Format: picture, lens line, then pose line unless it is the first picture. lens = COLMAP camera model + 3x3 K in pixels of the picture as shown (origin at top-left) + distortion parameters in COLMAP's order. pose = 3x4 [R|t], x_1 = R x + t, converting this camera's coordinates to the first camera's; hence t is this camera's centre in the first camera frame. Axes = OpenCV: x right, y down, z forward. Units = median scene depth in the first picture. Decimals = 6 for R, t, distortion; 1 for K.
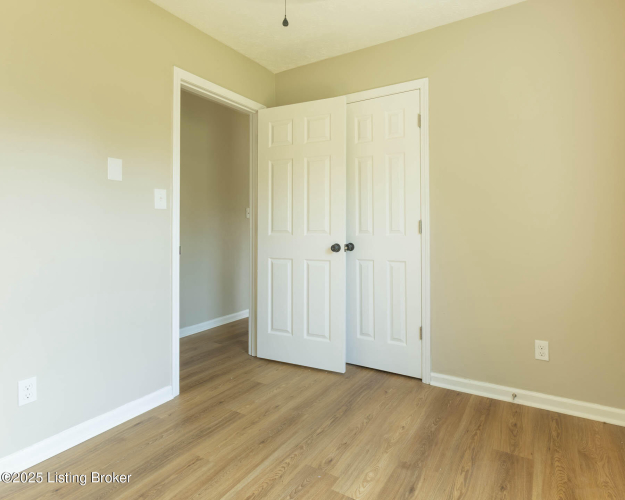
lens RADIAL K [[358.0, 0, 314.1], [0, 358.0, 226.2], [0, 0, 1]] dist [0.001107, -0.000092]
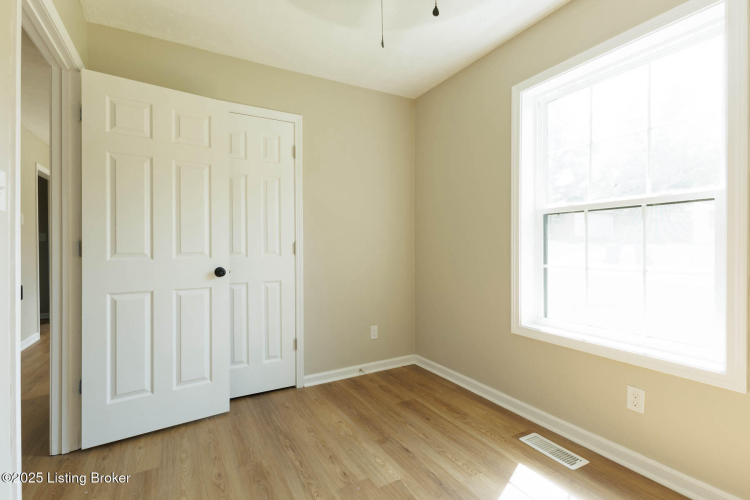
lens RADIAL K [[342.8, 0, 348.4], [0, 342.8, 247.3], [0, 0, 1]] dist [0.002737, 0.000390]
pose [[0.512203, 0.000577, 0.858864, -0.536698], [0.000115, 1.000000, -0.000740, 0.000181], [-0.858864, 0.000478, 0.512203, 0.321870]]
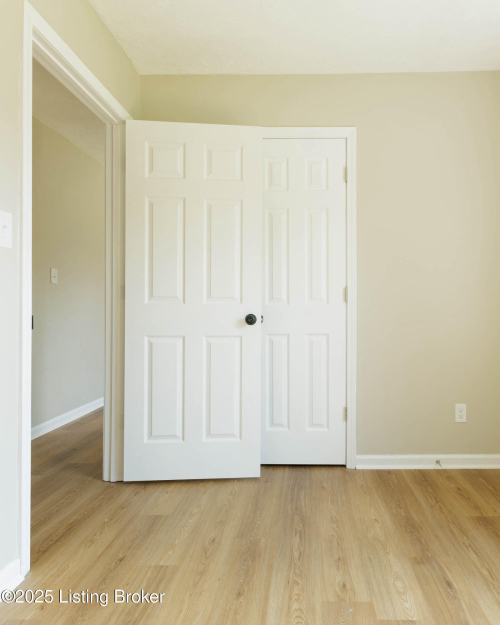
lens RADIAL K [[401.7, 0, 295.2], [0, 401.7, 312.5], [0, 0, 1]] dist [-0.001057, 0.000948]
pose [[0.858811, 0.001611, 0.512290, -0.327407], [-0.007234, 0.999934, 0.008981, 0.039343], [-0.512241, -0.011419, 0.858766, 0.211555]]
